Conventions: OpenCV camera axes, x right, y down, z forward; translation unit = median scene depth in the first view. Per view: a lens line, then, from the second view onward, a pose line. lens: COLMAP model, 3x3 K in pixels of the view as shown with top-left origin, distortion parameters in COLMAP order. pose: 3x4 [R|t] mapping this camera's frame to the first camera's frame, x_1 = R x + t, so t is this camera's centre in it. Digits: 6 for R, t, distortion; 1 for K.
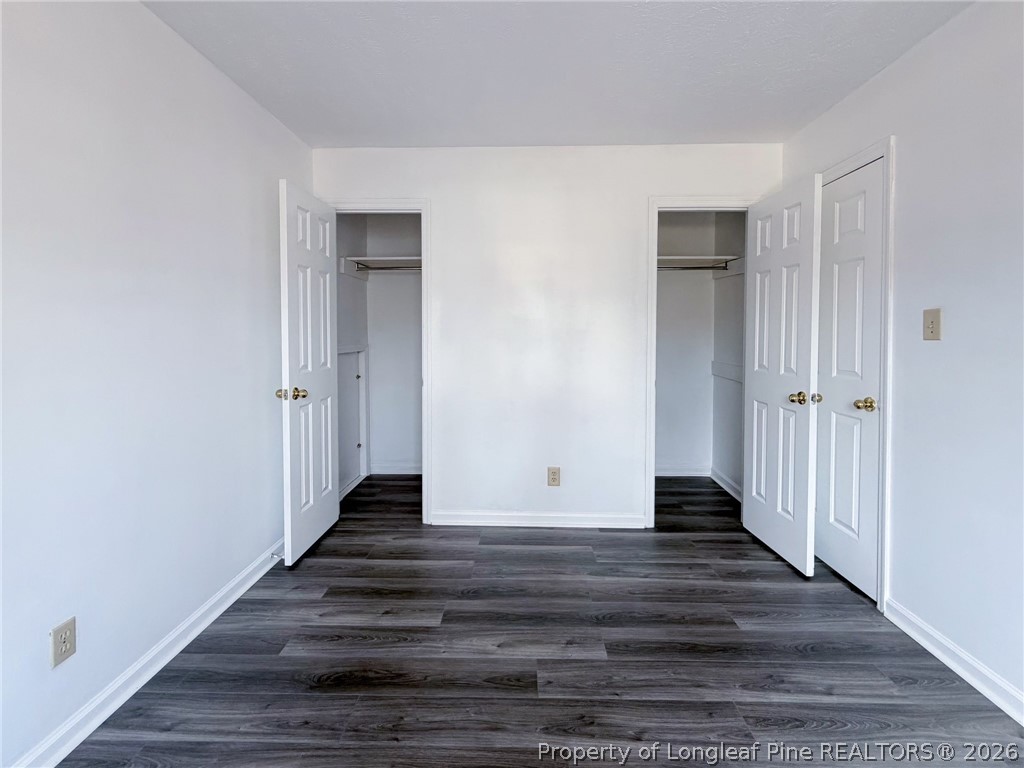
lens RADIAL K [[423.4, 0, 517.7], [0, 423.4, 385.0], [0, 0, 1]] dist [-0.004231, 0.000399]
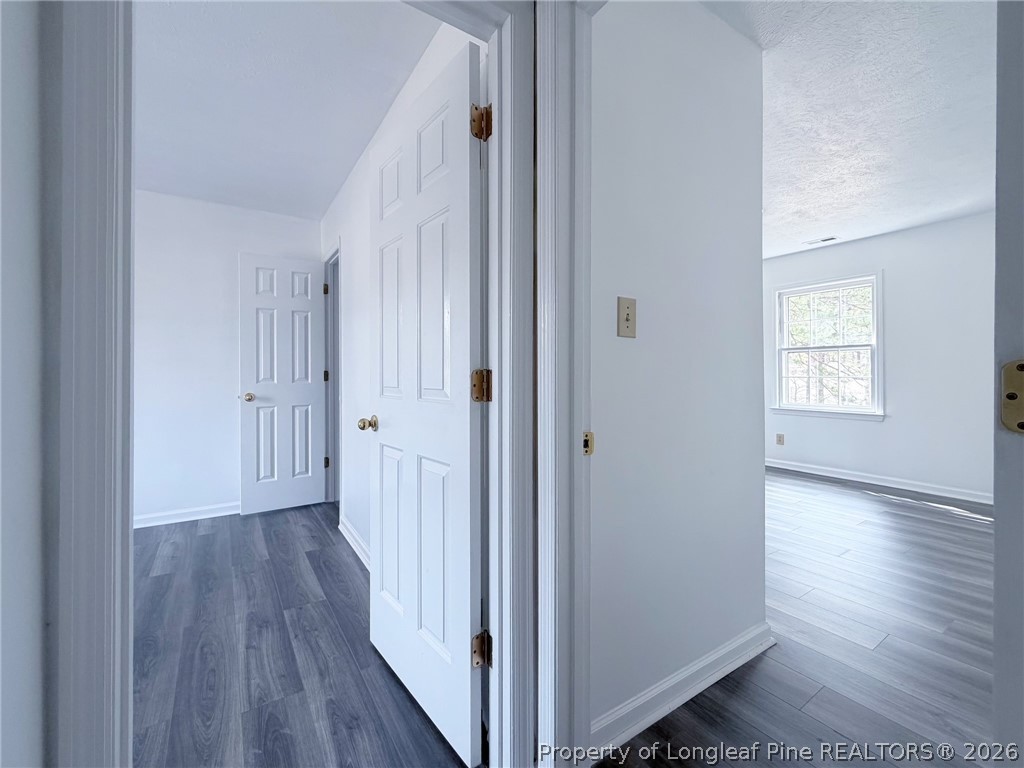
lens RADIAL K [[423.4, 0, 515.3], [0, 423.4, 377.8], [0, 0, 1]] dist [-0.004231, 0.000399]
pose [[0.585215, 0.004655, -0.810865, 1.226989], [-0.080717, 0.995351, -0.052541, -0.043409], [0.806851, 0.096199, 0.582870, 0.894447]]
